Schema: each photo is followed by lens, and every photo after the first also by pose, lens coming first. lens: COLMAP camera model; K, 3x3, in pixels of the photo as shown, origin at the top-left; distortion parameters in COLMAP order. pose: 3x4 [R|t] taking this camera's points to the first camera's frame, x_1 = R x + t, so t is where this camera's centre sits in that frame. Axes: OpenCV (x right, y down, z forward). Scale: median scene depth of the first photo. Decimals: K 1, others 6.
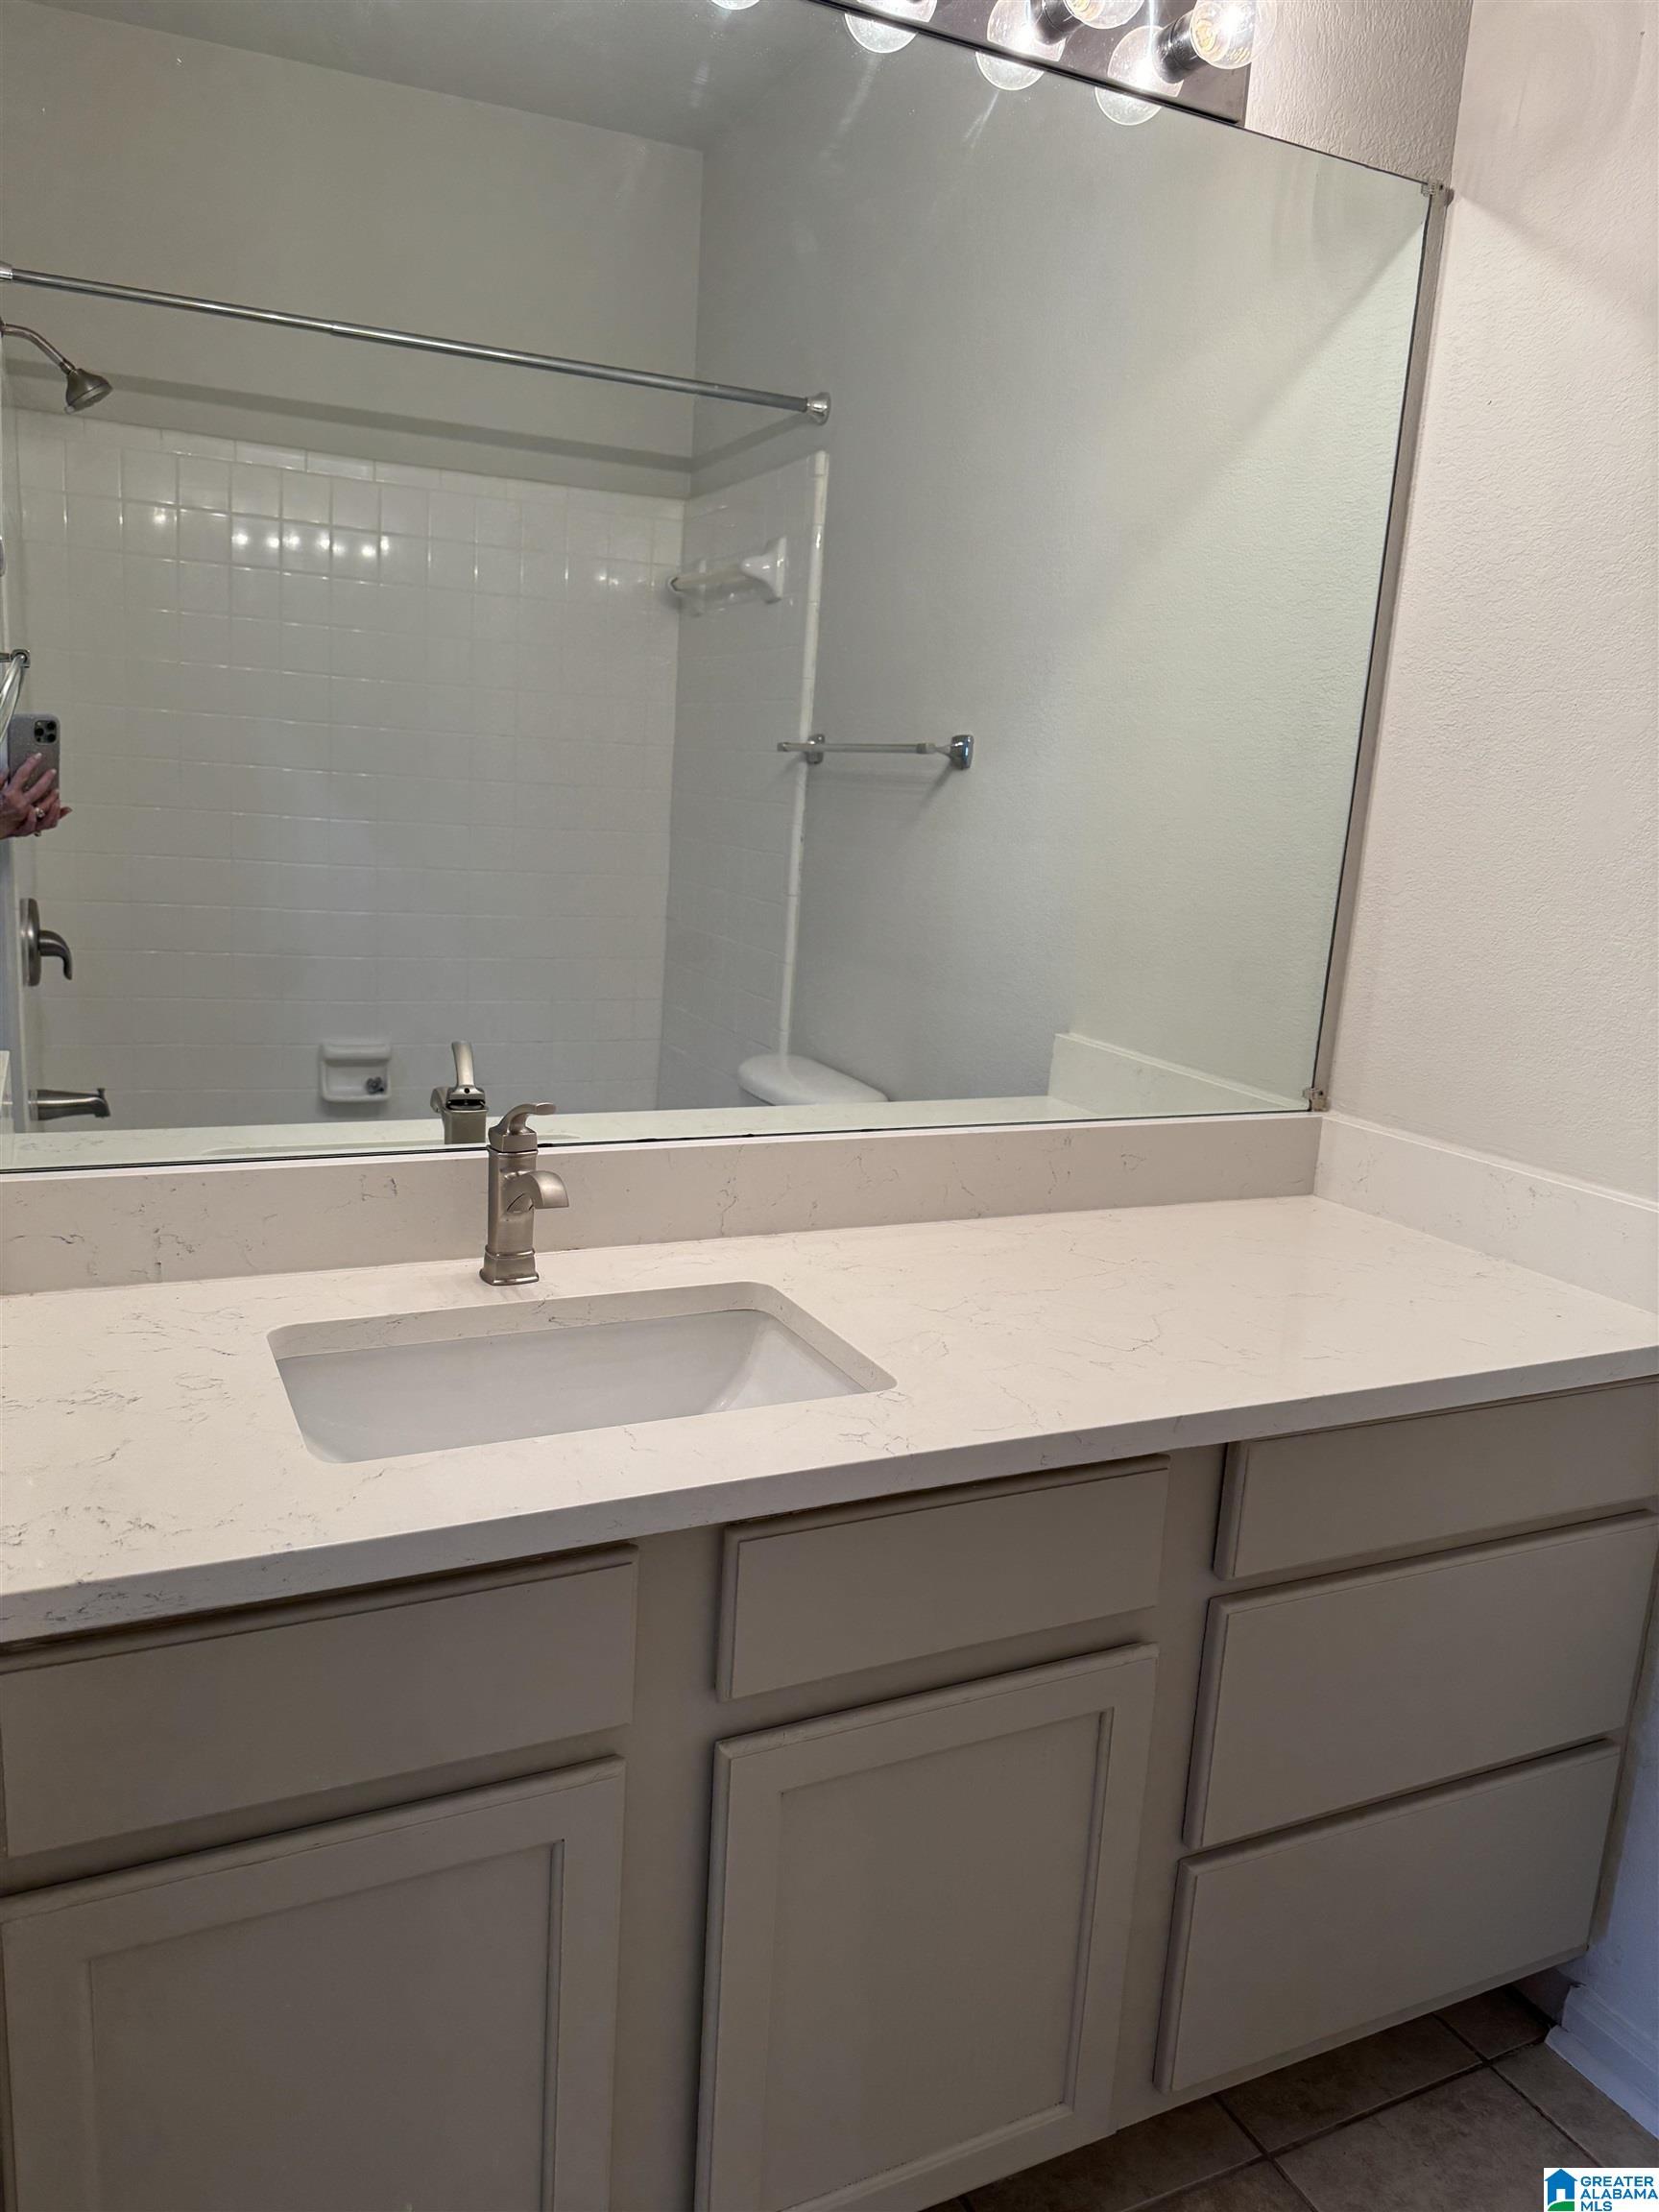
lens RADIAL K [[1575.1, 0, 828.5], [0, 1575.1, 1114.4], [0, 0, 1]] dist [0.046780, -0.038150]
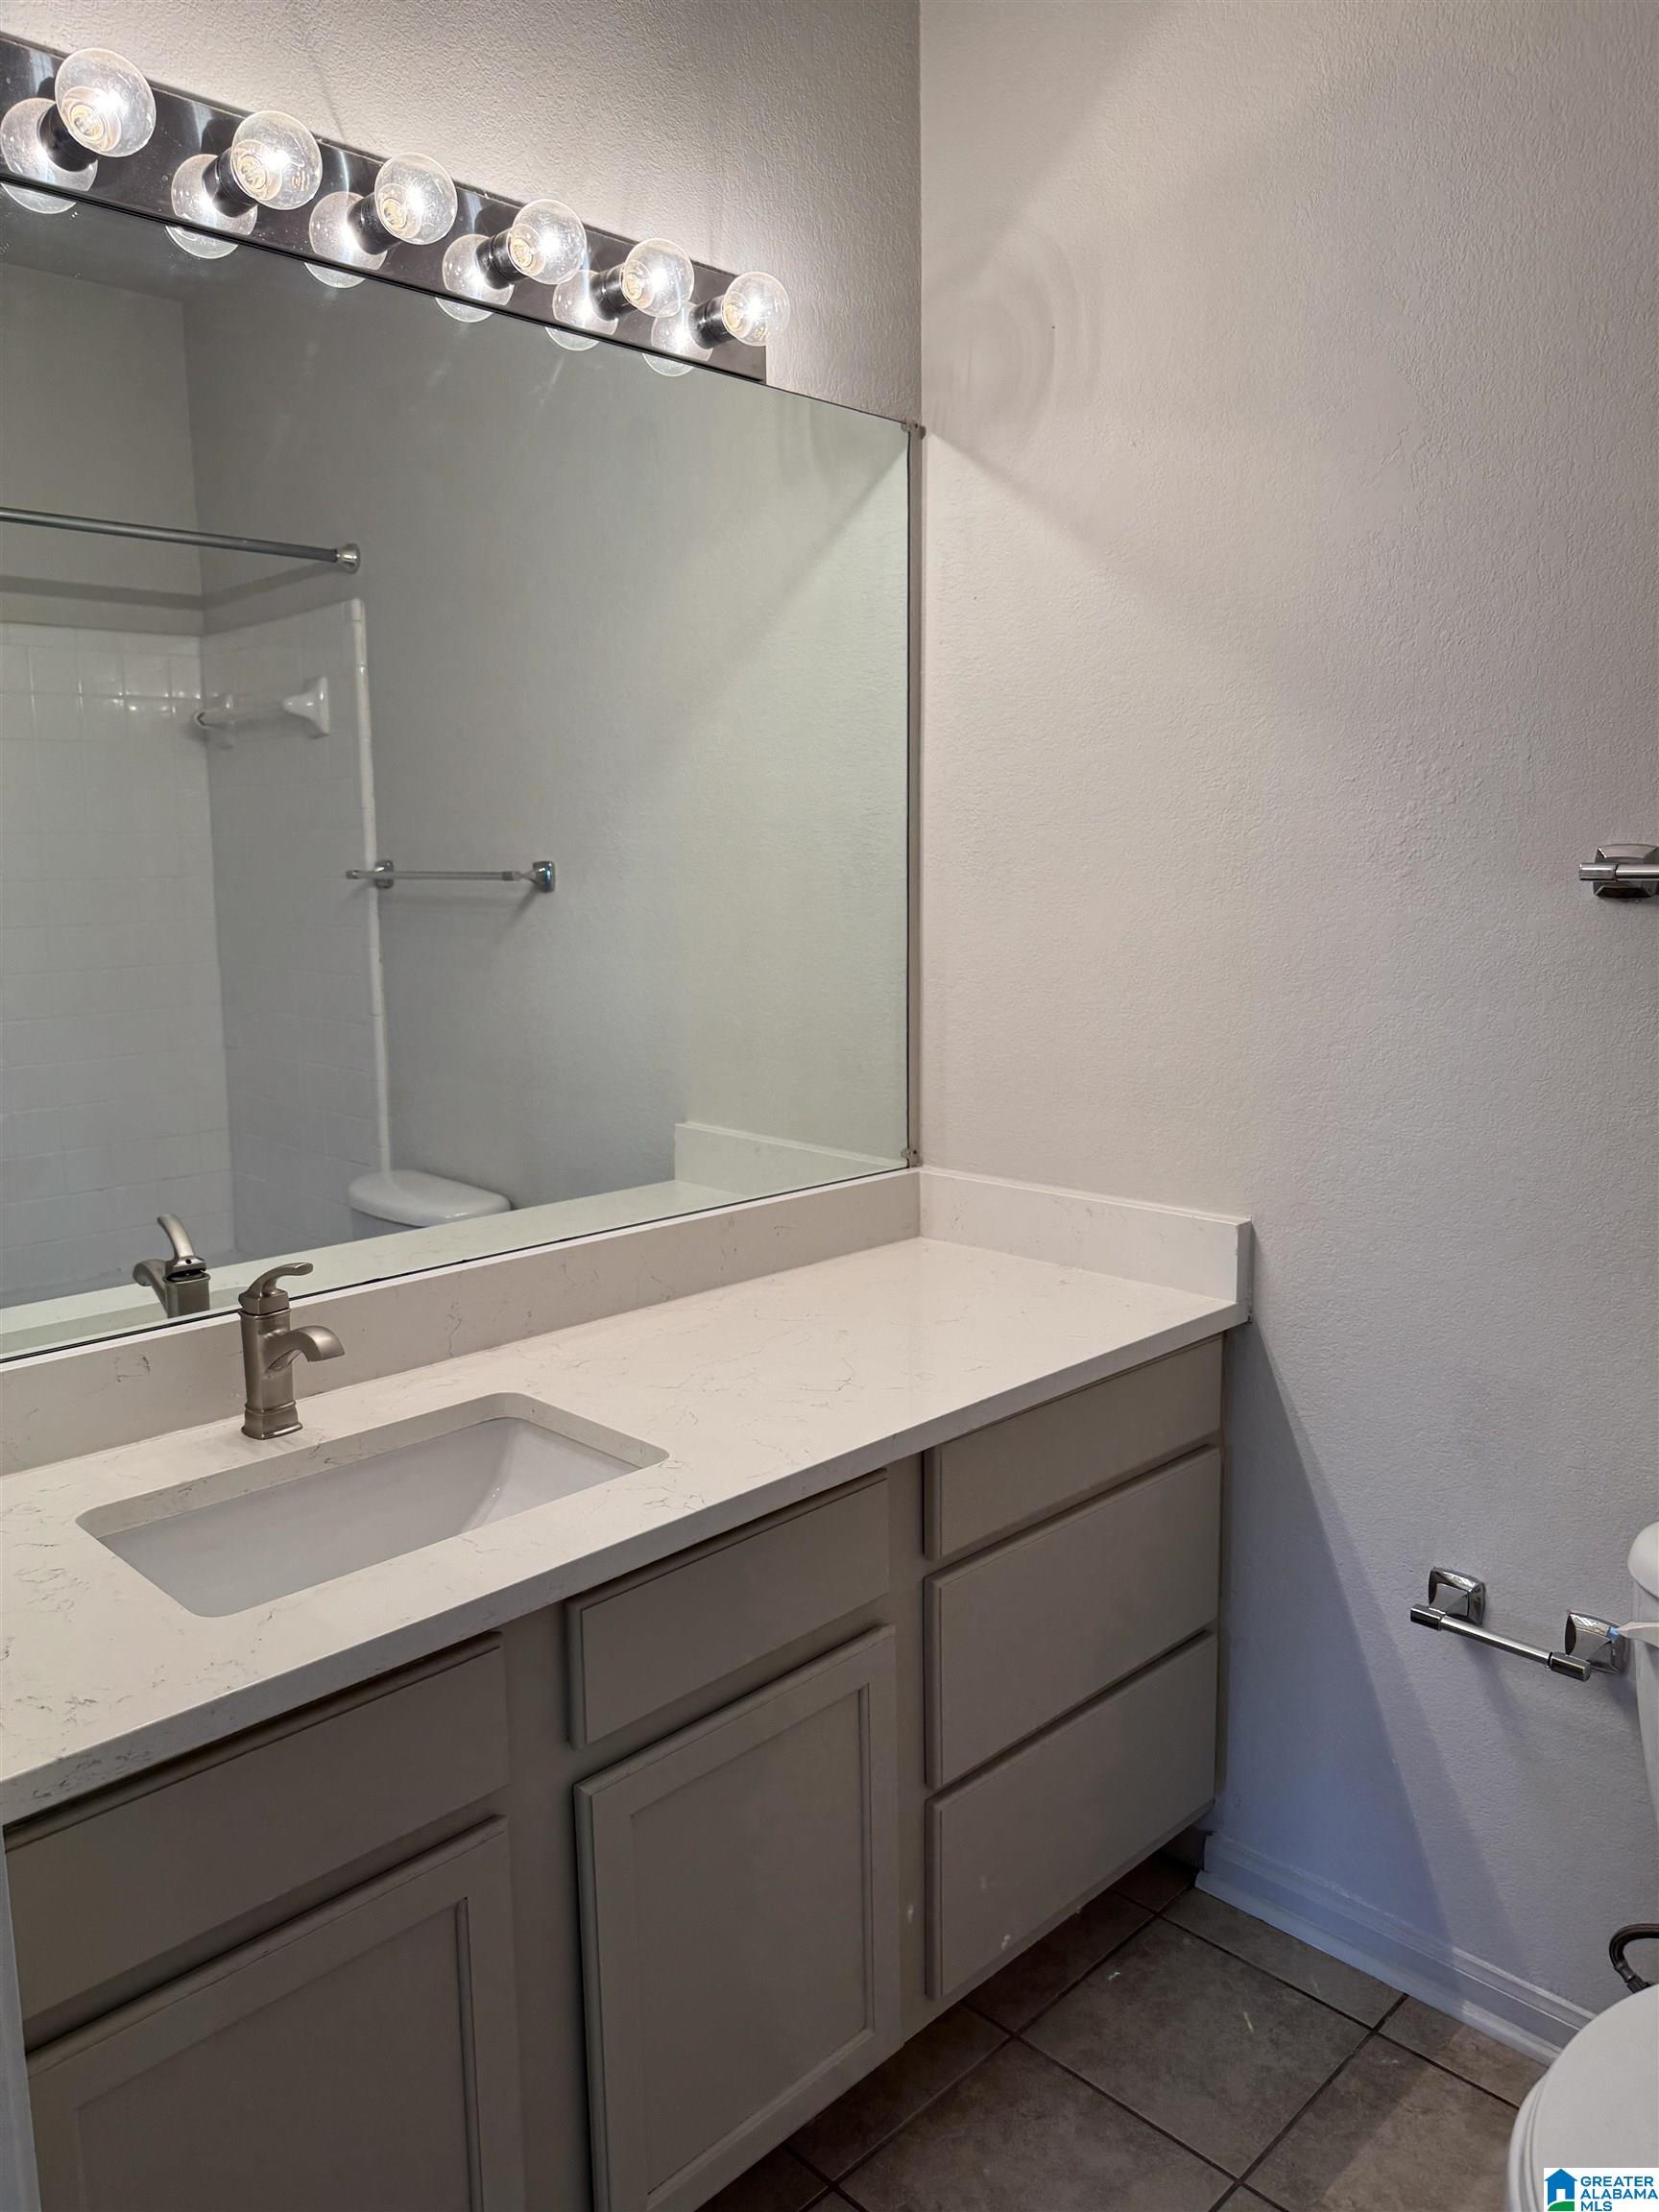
lens RADIAL K [[1575.1, 0, 826.6], [0, 1575.1, 1118.9], [0, 0, 1]] dist [0.046780, -0.038150]
pose [[0.946163, -0.125221, 0.298487, -0.128724], [0.135905, 0.990605, -0.015223, -0.035259], [-0.293777, 0.054969, 0.954292, -0.144048]]
